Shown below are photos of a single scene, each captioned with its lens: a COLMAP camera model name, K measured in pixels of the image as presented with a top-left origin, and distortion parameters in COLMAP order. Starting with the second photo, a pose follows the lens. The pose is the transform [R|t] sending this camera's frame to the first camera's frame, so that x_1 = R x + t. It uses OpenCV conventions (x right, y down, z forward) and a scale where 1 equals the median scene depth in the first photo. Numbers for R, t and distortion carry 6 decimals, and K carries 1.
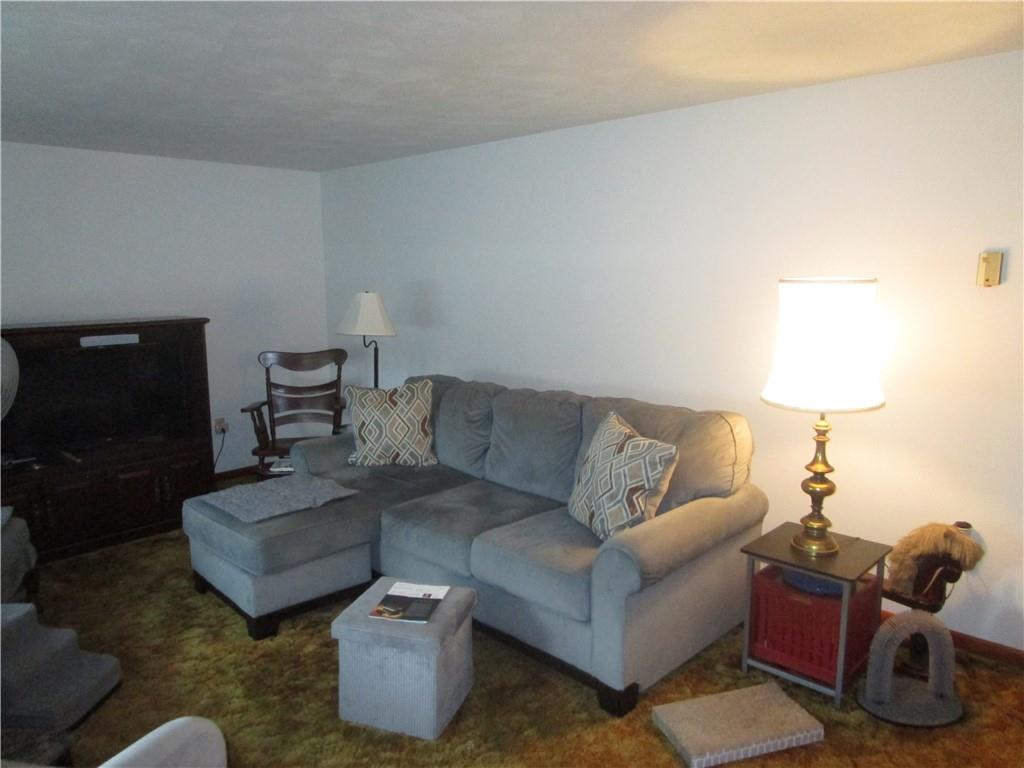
lens RADIAL K [[729.8, 0, 511.9], [0, 729.8, 388.5], [0, 0, 1]] dist [-0.037141, 0.001391]
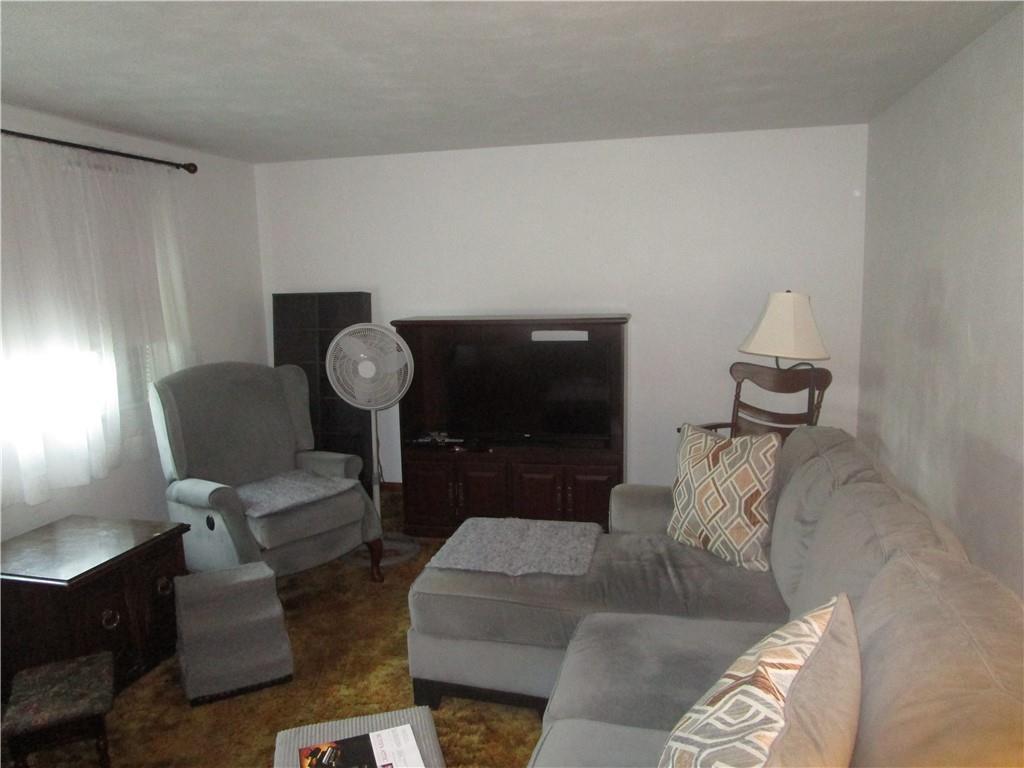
lens RADIAL K [[729.8, 0, 511.9], [0, 729.8, 388.5], [0, 0, 1]] dist [-0.037141, 0.001391]
pose [[0.516574, 0.127008, -0.846770, 0.289213], [-0.116329, 0.990178, 0.077551, -0.073841], [0.848303, 0.058443, 0.526275, 0.485304]]
